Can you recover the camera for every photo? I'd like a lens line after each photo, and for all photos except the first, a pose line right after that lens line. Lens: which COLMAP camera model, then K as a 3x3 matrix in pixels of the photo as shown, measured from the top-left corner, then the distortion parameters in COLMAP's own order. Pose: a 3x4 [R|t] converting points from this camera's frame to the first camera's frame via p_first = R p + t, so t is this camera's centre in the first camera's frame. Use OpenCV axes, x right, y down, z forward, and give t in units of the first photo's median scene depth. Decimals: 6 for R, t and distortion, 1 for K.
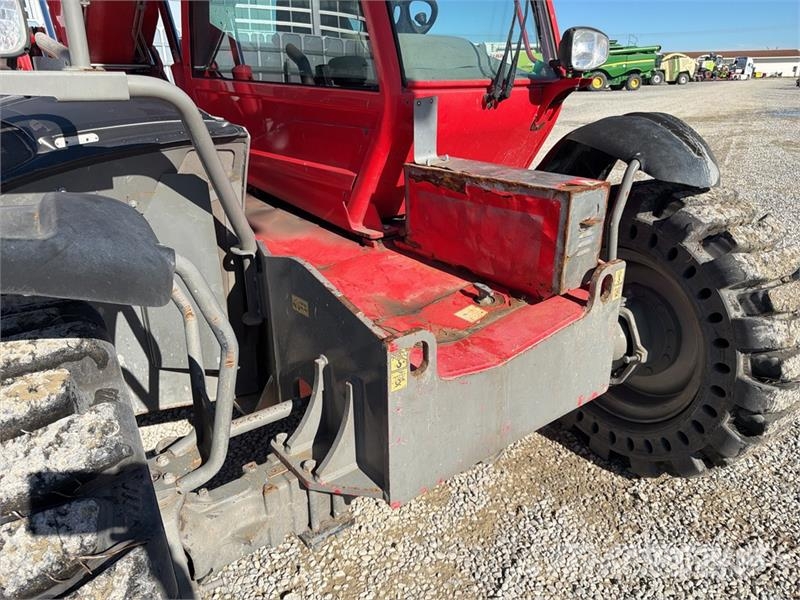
lens RADIAL K [[568.9, 0, 399.8], [0, 568.9, 298.0], [0, 0, 1]] dist [0.043399, -0.049900]
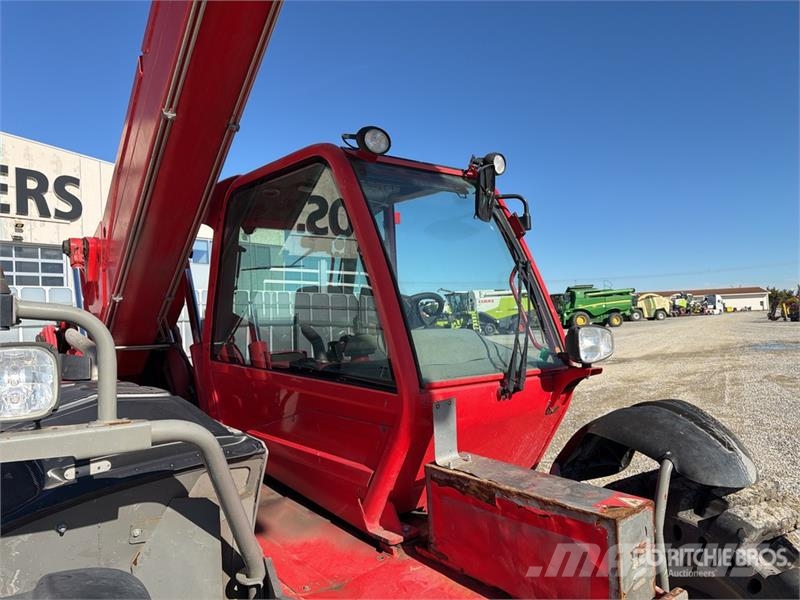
lens RADIAL K [[564.7, 0, 400.3], [0, 564.7, 297.2], [0, 0, 1]] dist [0.063510, -0.083883]
pose [[0.999549, -0.029410, 0.006120, -0.030330], [0.029428, 0.917733, -0.396107, -0.114022], [0.006033, 0.396108, 0.918184, 0.010785]]
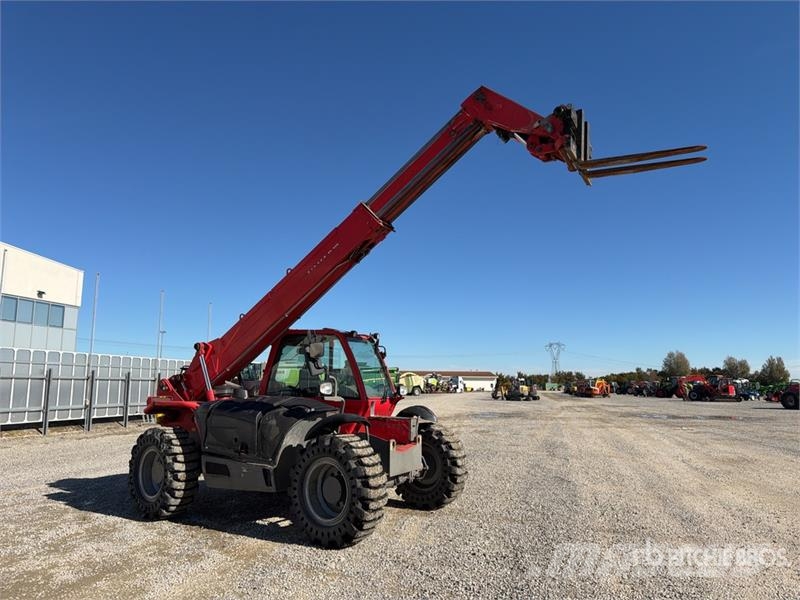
lens RADIAL K [[555.8, 0, 397.4], [0, 555.8, 309.1], [0, 0, 1]] dist [0.154285, -0.268587]
pose [[0.921205, 0.069021, 0.382906, -1.340387], [0.125493, 0.878833, -0.460330, 0.925146], [-0.368283, 0.472110, 0.800924, -2.564355]]
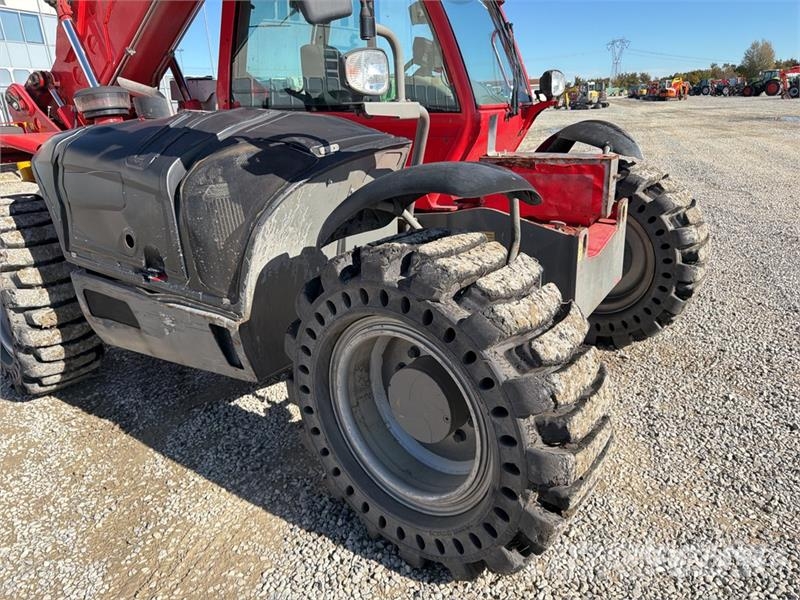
lens RADIAL K [[564.7, 0, 400.3], [0, 564.7, 297.2], [0, 0, 1]] dist [0.063510, -0.083883]
pose [[0.943260, -0.135872, 0.302984, -0.704257], [0.151003, 0.988165, -0.026969, 0.148281], [-0.295734, 0.071190, 0.952614, -0.376580]]
